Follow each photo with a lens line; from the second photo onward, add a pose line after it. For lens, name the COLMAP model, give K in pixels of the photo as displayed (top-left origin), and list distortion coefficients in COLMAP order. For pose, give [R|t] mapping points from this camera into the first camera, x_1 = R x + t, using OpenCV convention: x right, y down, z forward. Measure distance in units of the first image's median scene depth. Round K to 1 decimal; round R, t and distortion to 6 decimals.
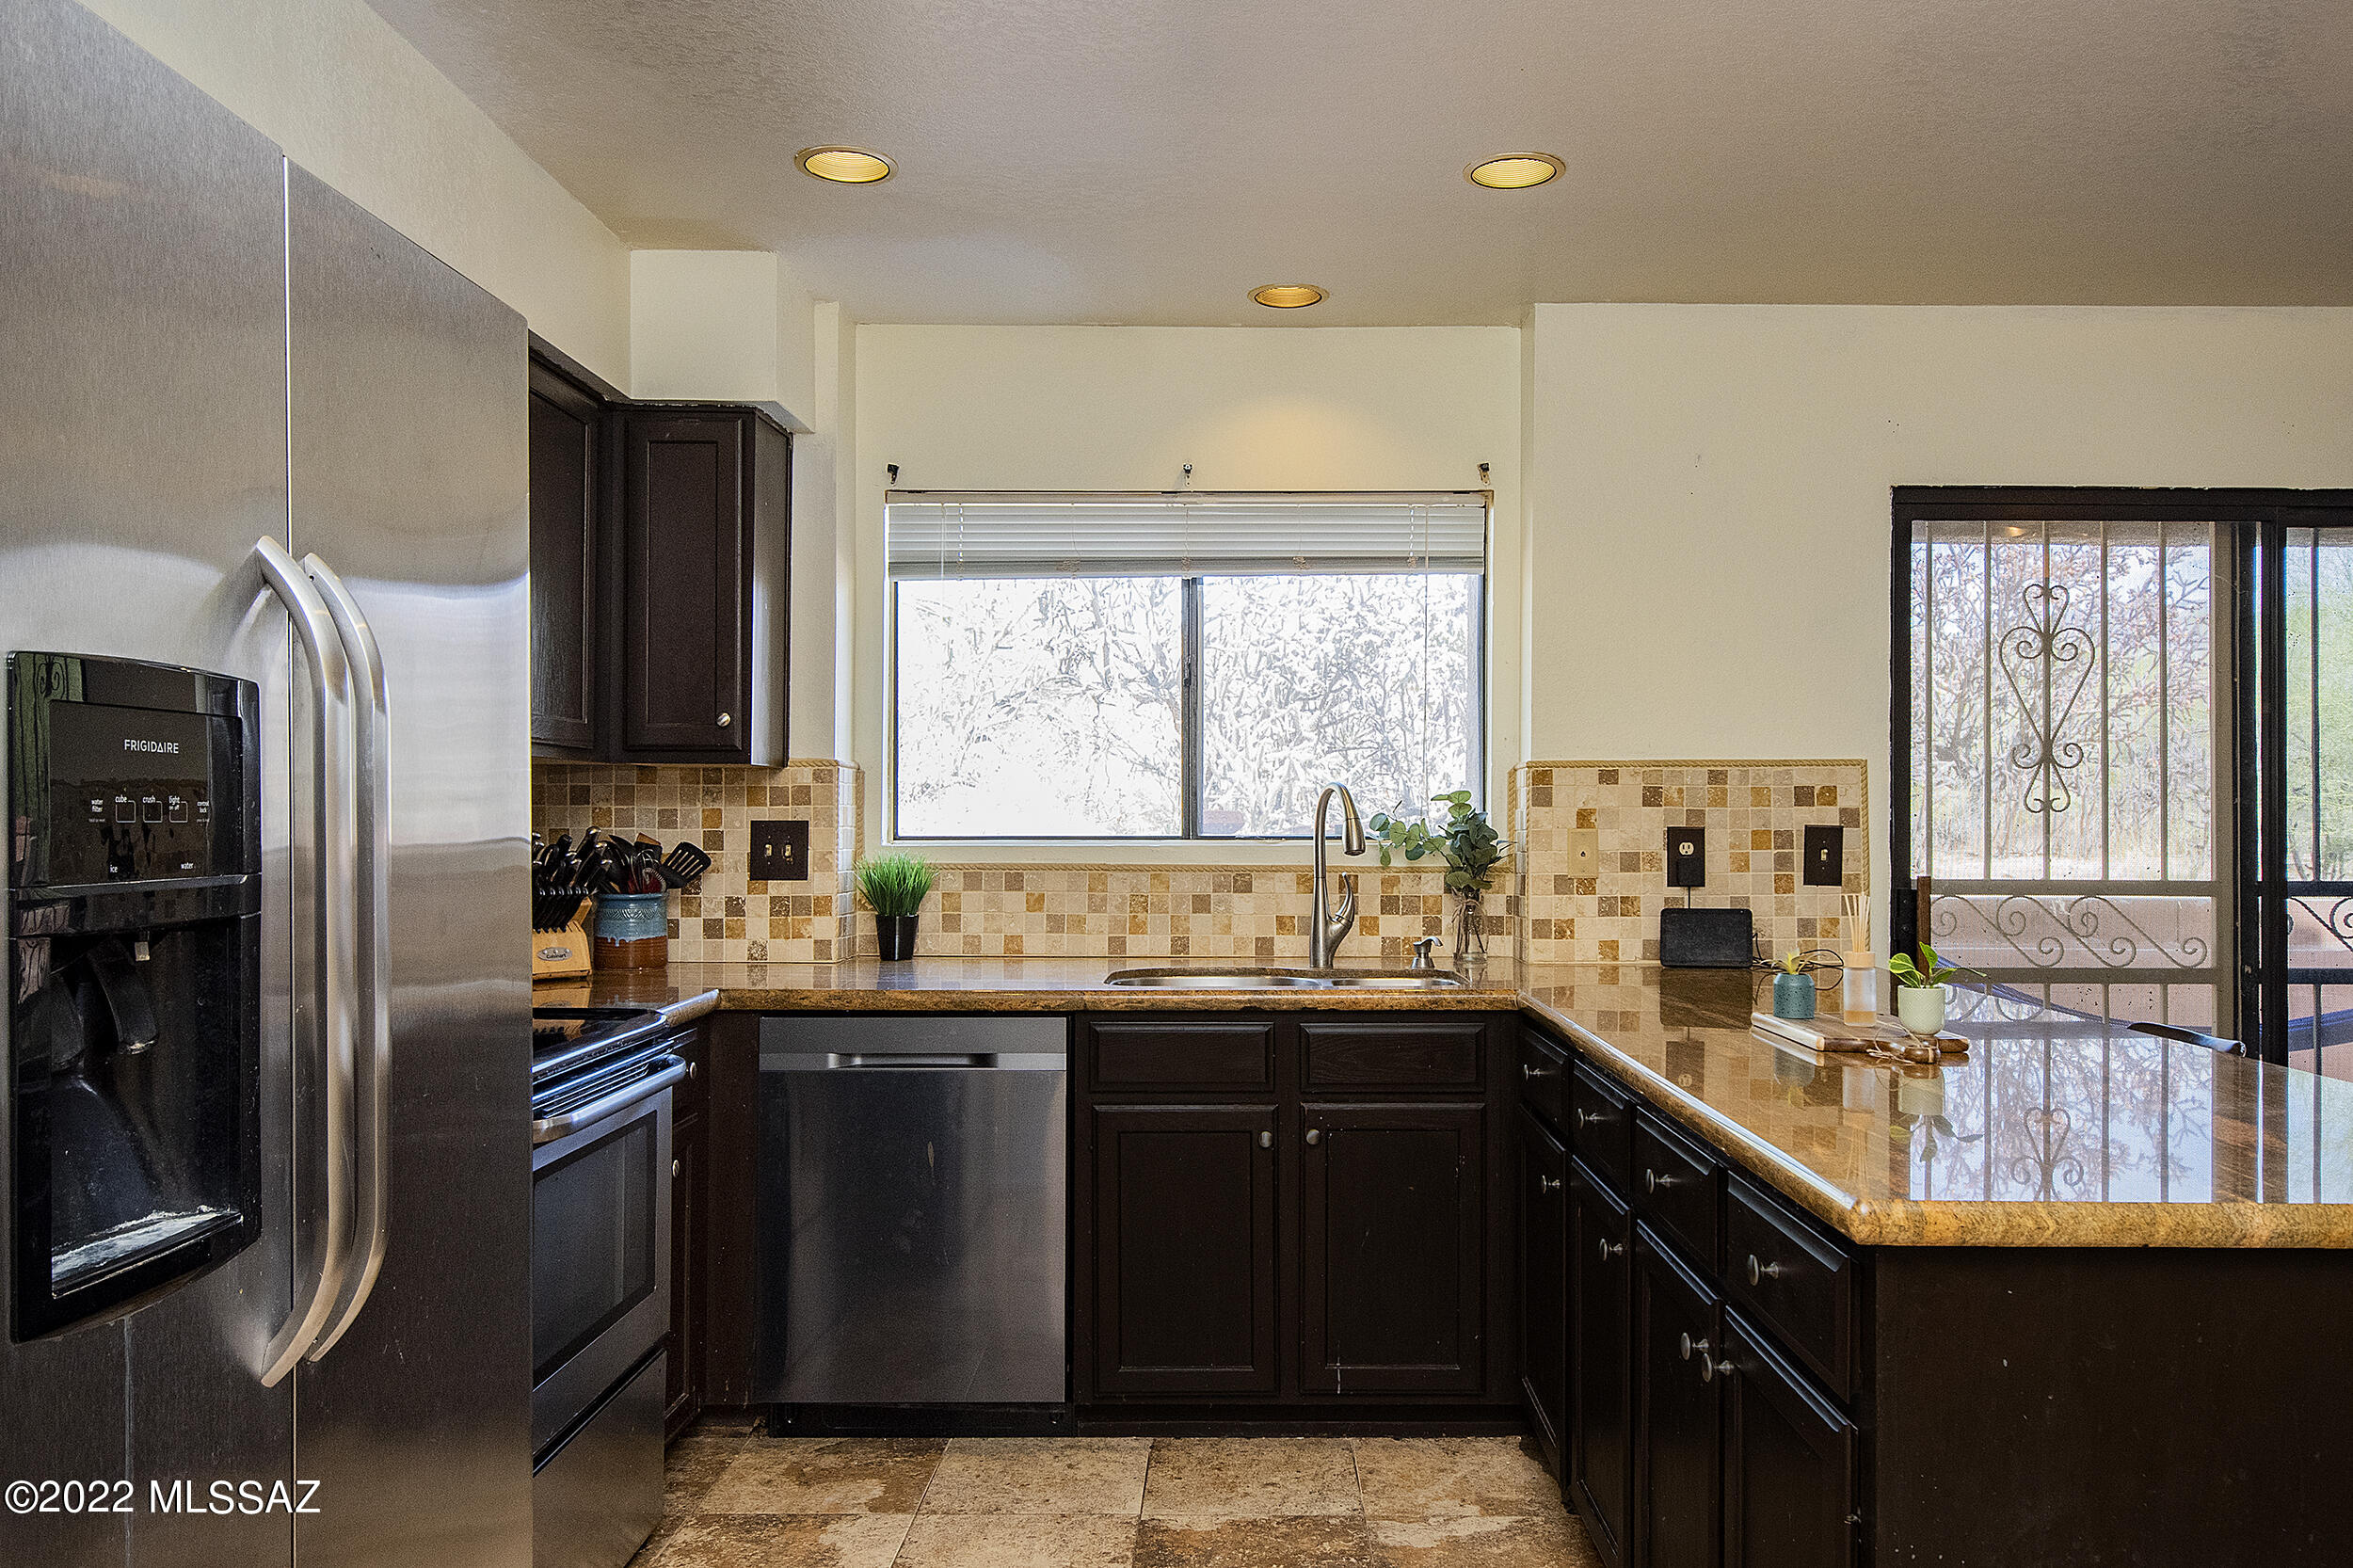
lens RADIAL K [[1741.1, 0, 1189.5], [0, 1741.1, 812.5], [0, 0, 1]] dist [0.011215, -0.001377]
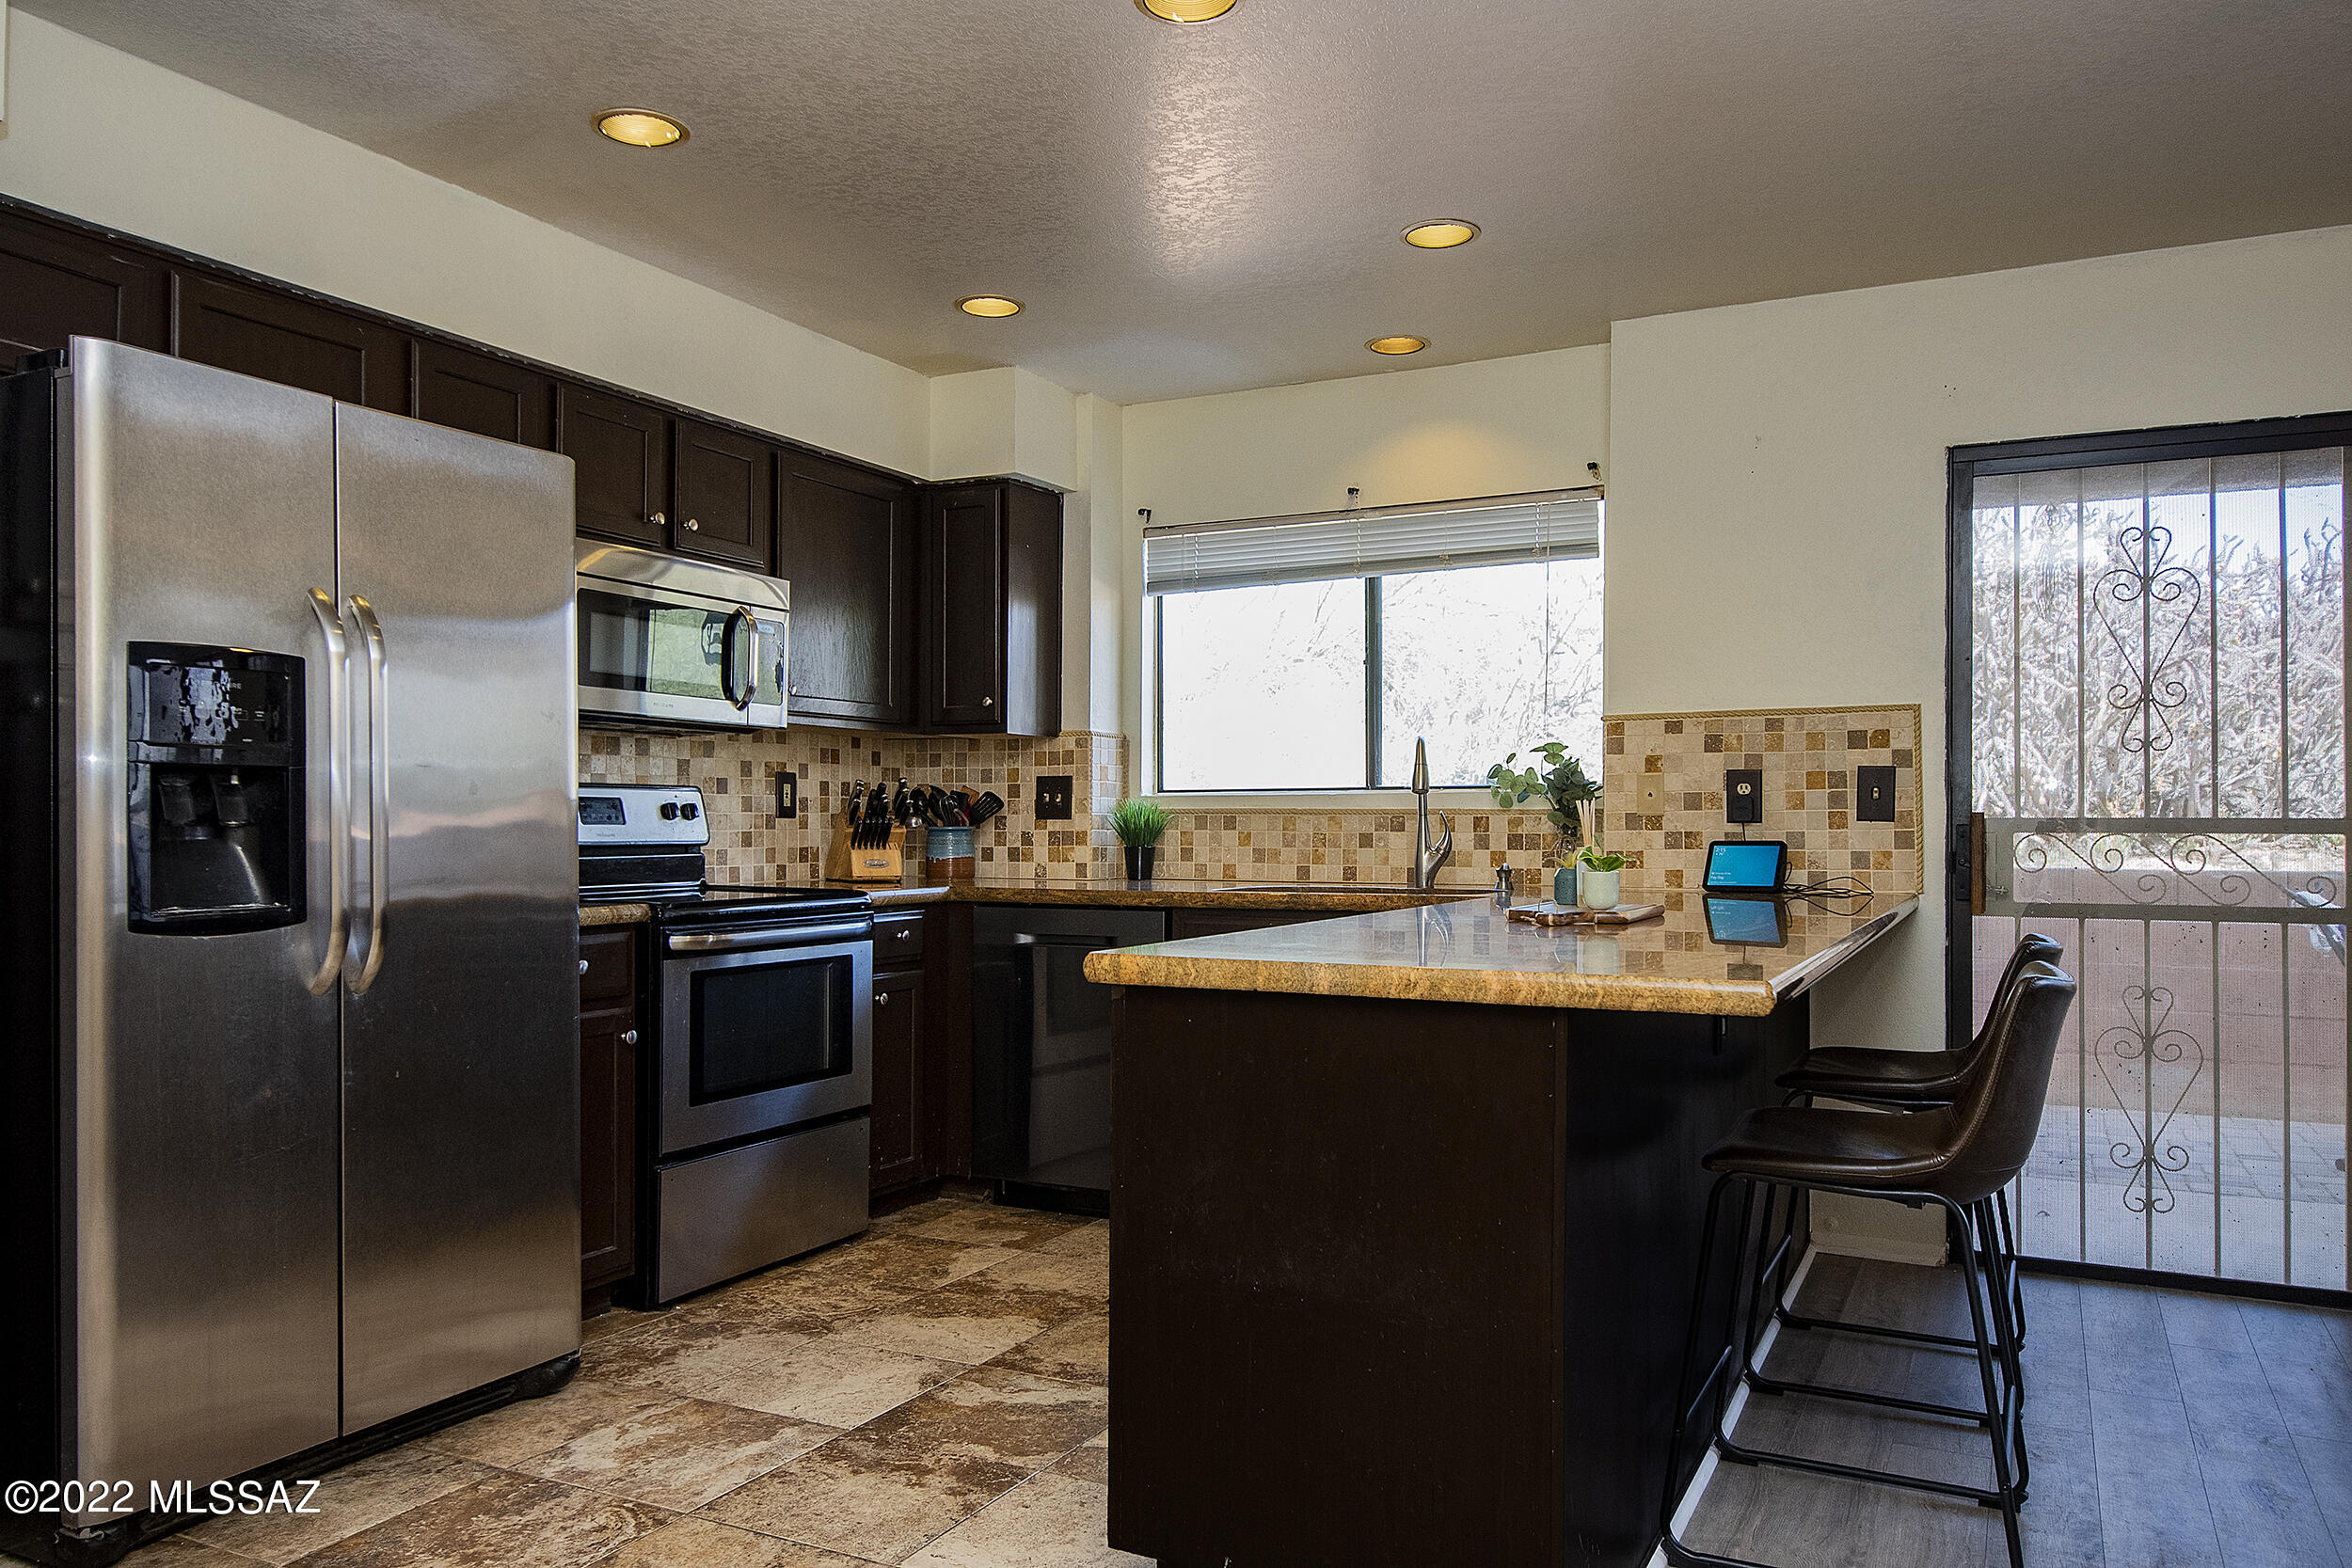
lens RADIAL K [[1602.1, 0, 1171.7], [0, 1602.1, 822.5], [0, 0, 1]] dist [0.002549, 0.000373]
pose [[0.894140, -0.001219, -0.447785, 0.414066], [0.001678, 0.999998, 0.000630, 0.040751], [0.447783, -0.001315, 0.894141, -0.087695]]
